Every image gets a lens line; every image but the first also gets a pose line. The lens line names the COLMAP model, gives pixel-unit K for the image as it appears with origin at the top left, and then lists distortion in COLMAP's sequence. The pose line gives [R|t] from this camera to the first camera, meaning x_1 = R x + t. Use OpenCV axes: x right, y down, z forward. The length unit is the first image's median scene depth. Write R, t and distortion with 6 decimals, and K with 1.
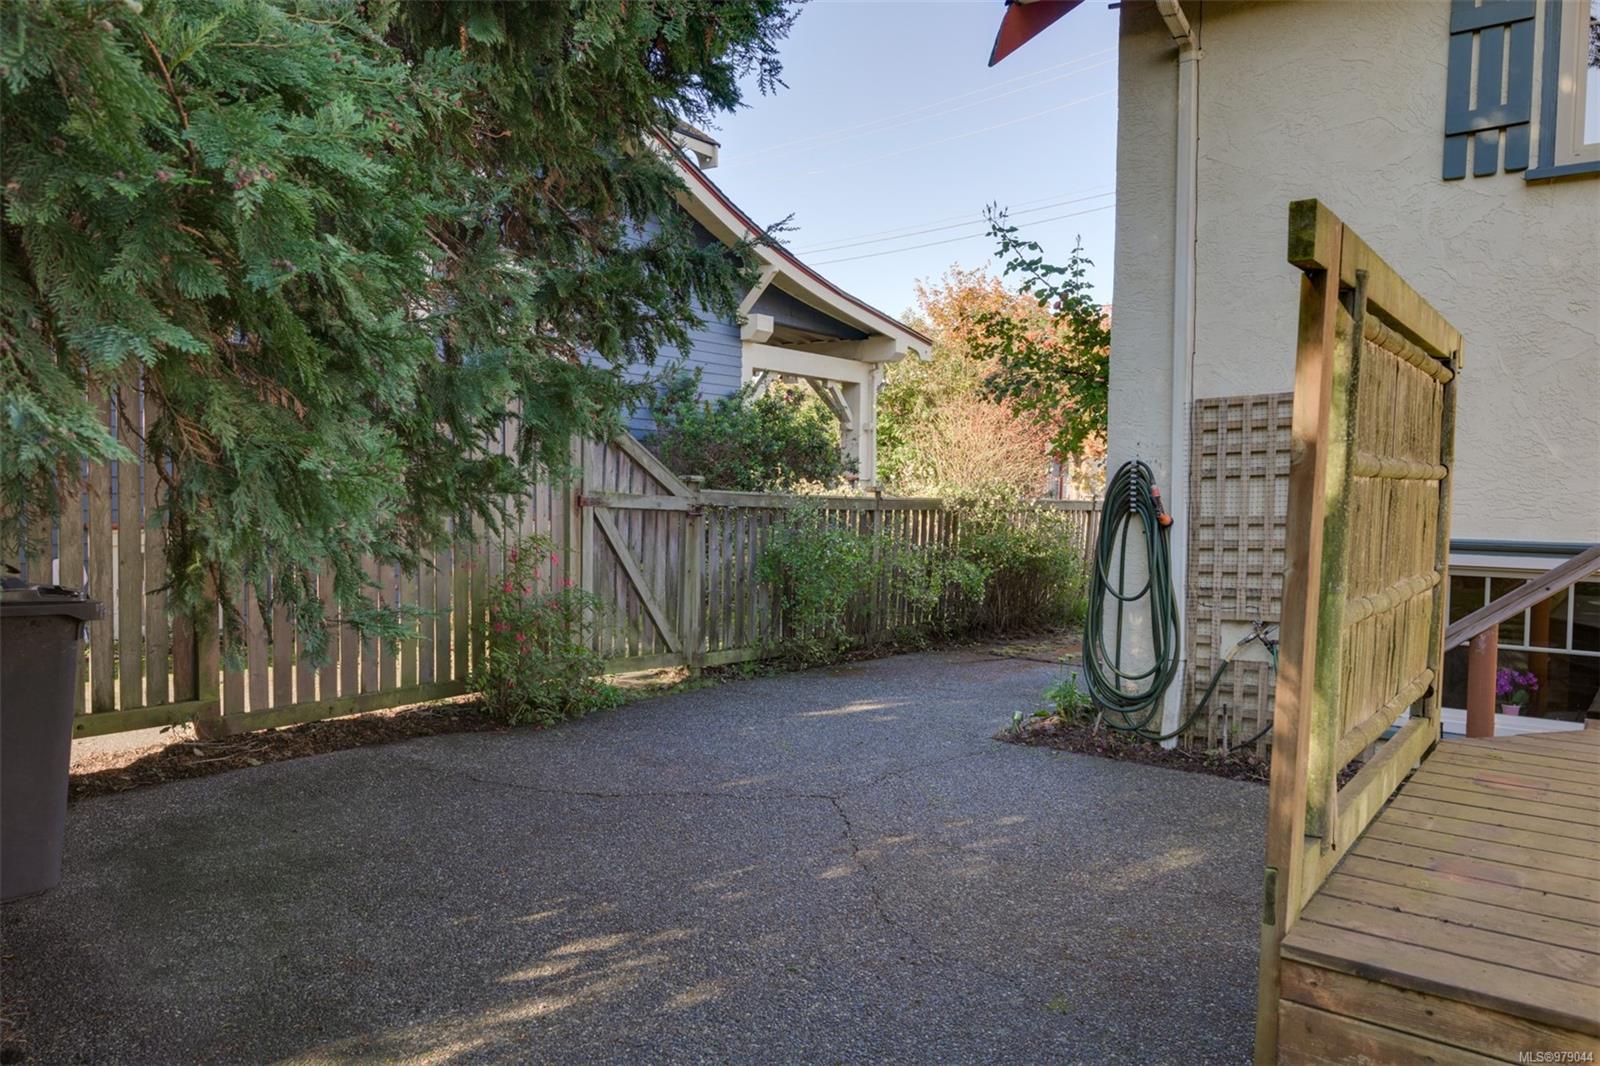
lens RADIAL K [[1099.8, 0, 800.0], [0, 1099.8, 533.0], [0, 0, 1]] dist [-0.000792, -0.001228]
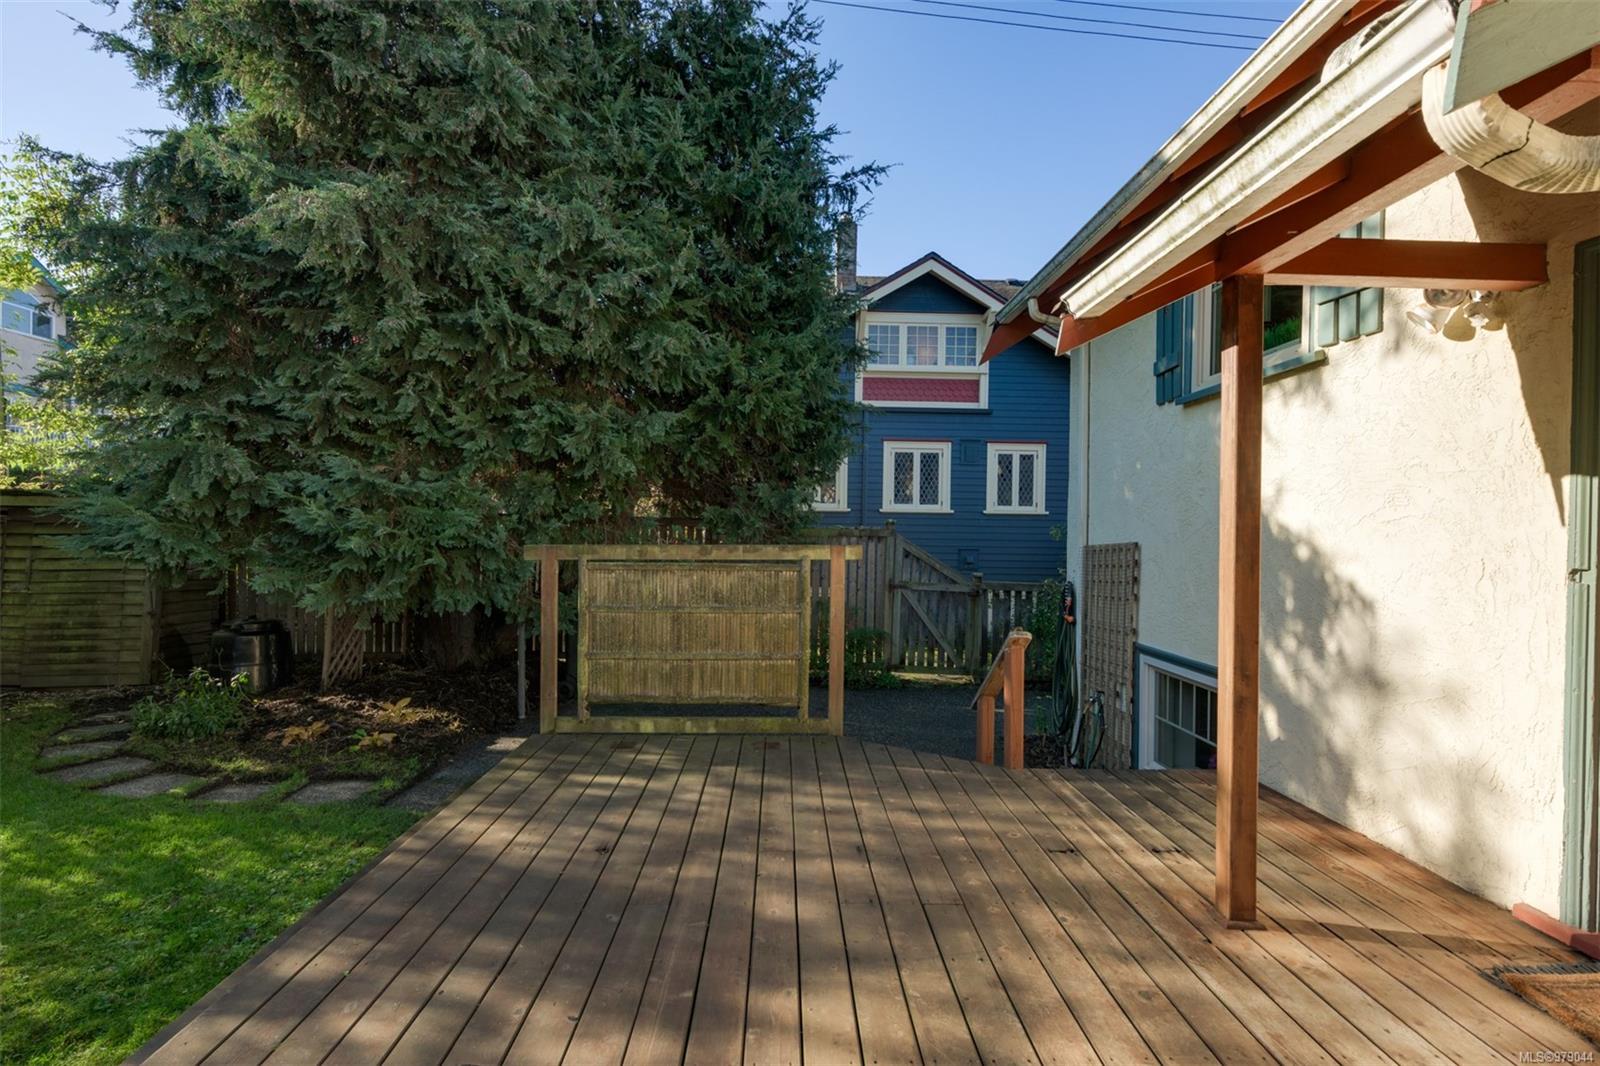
lens RADIAL K [[721.7, 0, 803.9], [0, 721.7, 536.7], [0, 0, 1]] dist [0.000636, 0.000126]
pose [[0.619470, -0.009755, -0.784959, 0.681802], [-0.035925, 0.998523, -0.040760, -0.053722], [0.784198, 0.053450, 0.618205, 0.011001]]
